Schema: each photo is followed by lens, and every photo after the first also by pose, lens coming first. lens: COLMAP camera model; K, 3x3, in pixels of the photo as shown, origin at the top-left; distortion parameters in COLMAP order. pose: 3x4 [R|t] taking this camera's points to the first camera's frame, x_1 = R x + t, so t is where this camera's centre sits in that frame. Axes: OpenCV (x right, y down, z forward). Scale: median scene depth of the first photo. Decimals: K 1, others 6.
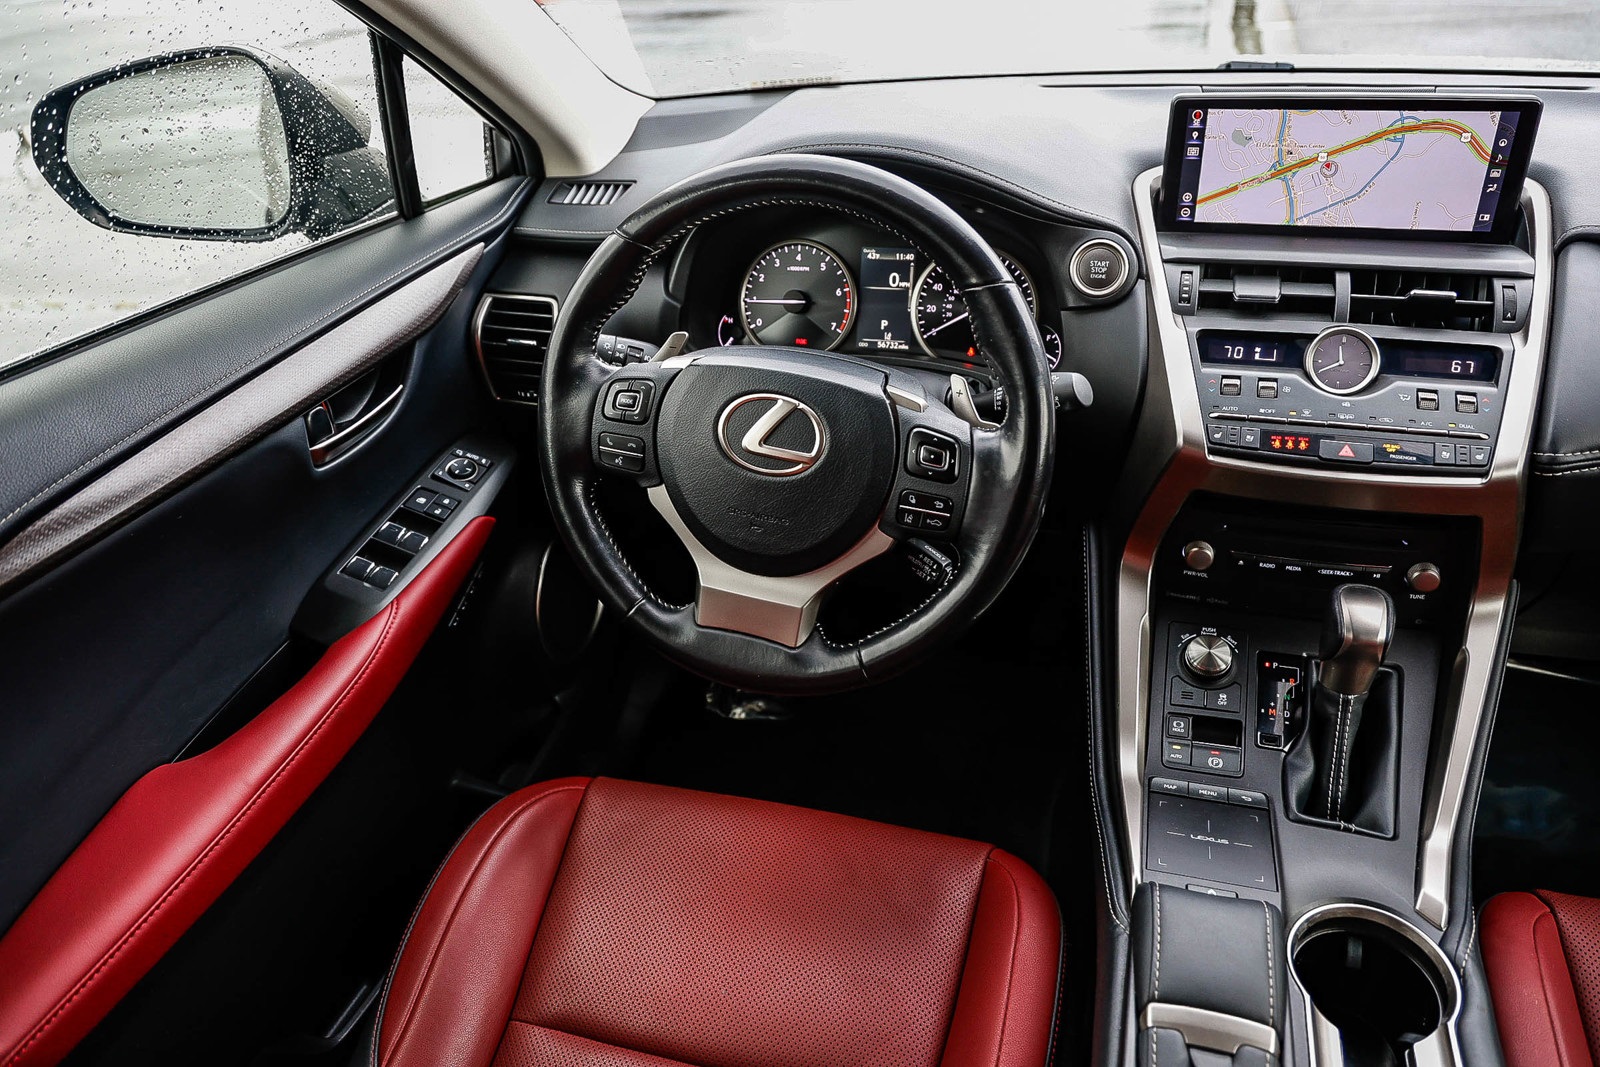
lens RADIAL K [[1118.3, 0, 811.4], [0, 1118.3, 534.8], [0, 0, 1]] dist [-0.045162, 0.043269]
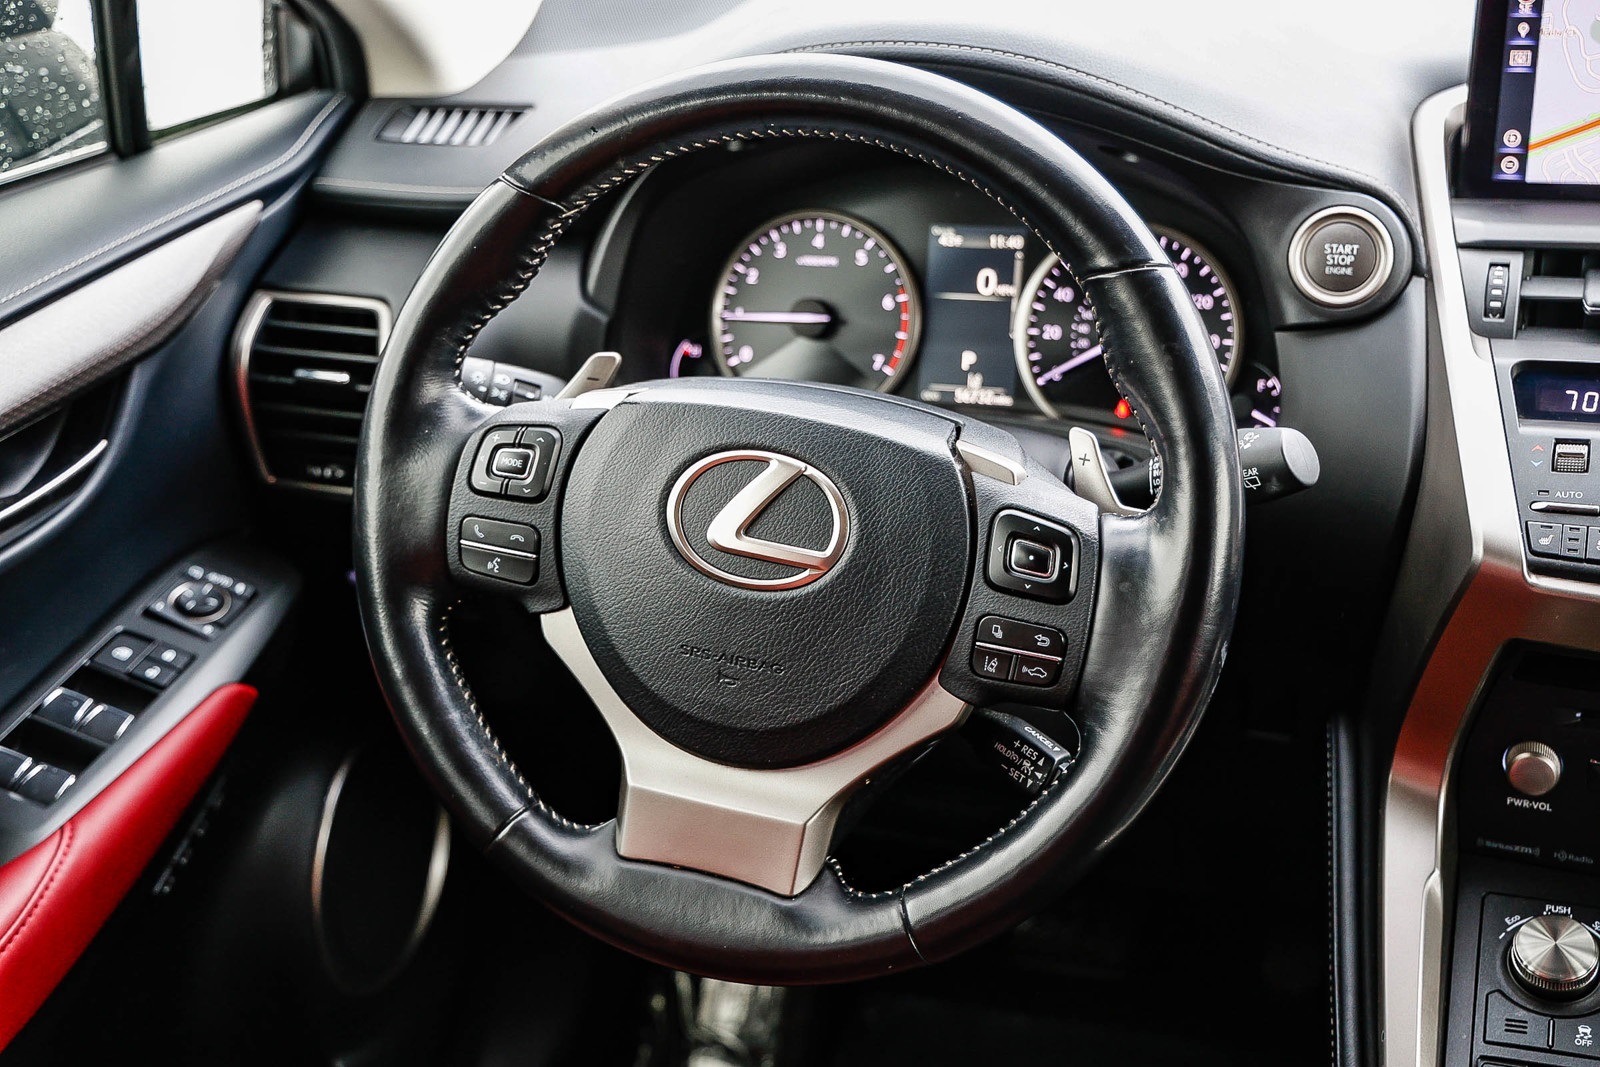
lens RADIAL K [[2319.4, 0, 806.3], [0, 2319.4, 522.7], [0, 0, 1]] dist [0.128952, 0.000000]
pose [[0.999517, 0.019598, -0.024099, 0.016165], [-0.022865, 0.989344, -0.143789, 0.073751], [0.021025, 0.144271, 0.989315, -0.171943]]
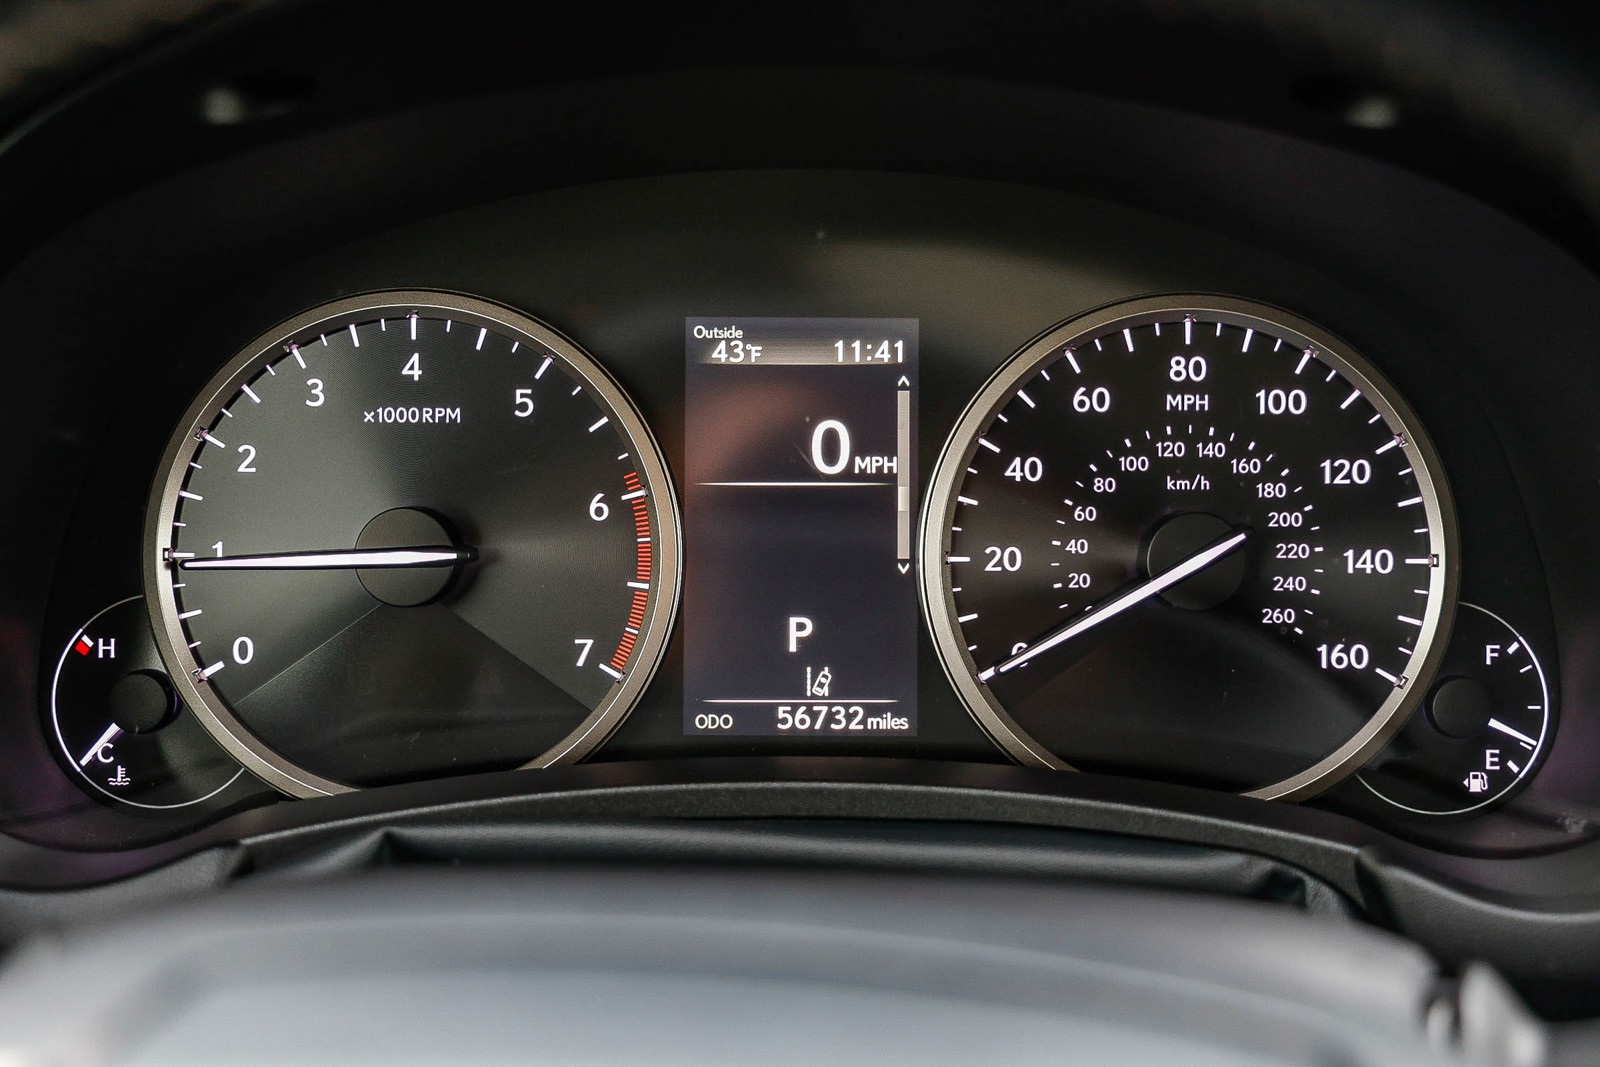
lens RADIAL K [[994.0, 0, 750.5], [0, 994.0, 559.2], [0, 0, 1]] dist [-0.011518, 0.001052]
pose [[0.962292, -0.046501, 0.268015, -0.001051], [0.094753, 0.980874, -0.170021, -0.201114], [-0.254983, 0.189005, 0.948294, 0.951090]]
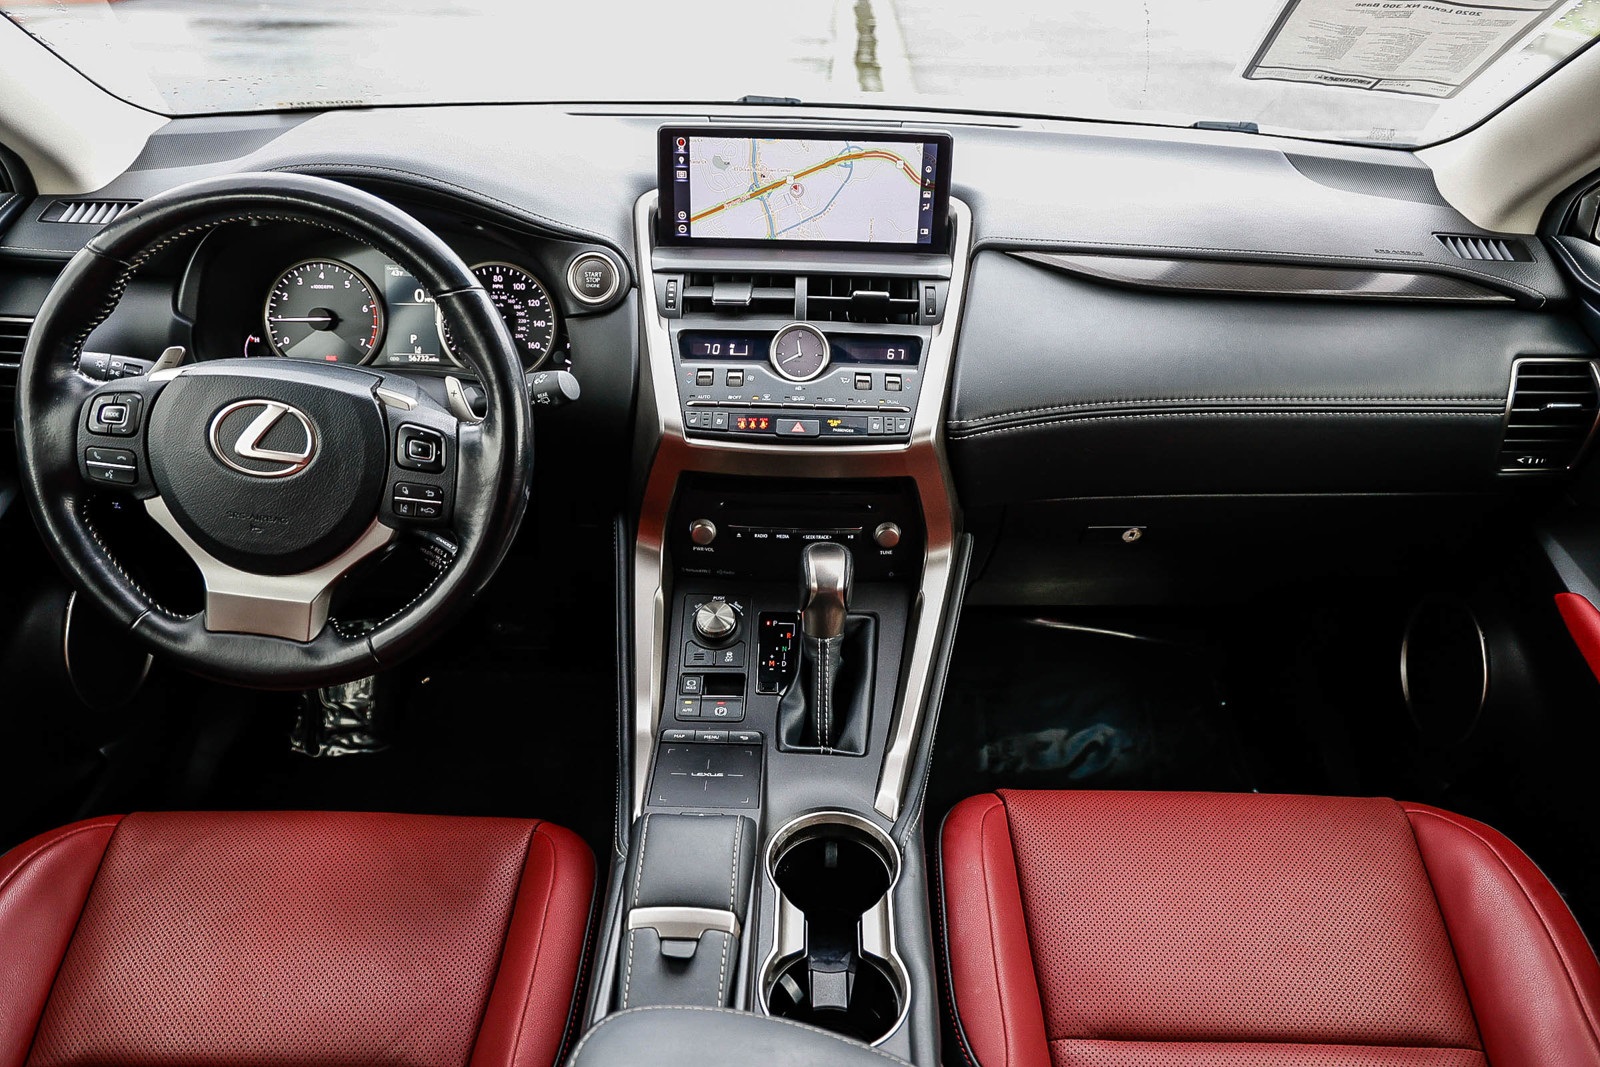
lens RADIAL K [[1160.0, 0, 801.4], [0, 1160.0, 543.0], [0, 0, 1]] dist [-0.036914, 0.051224]
pose [[0.959793, -0.072965, 0.271060, 0.127011], [0.080429, 0.996624, -0.016514, 0.056860], [-0.268940, 0.037651, 0.962421, -0.148135]]
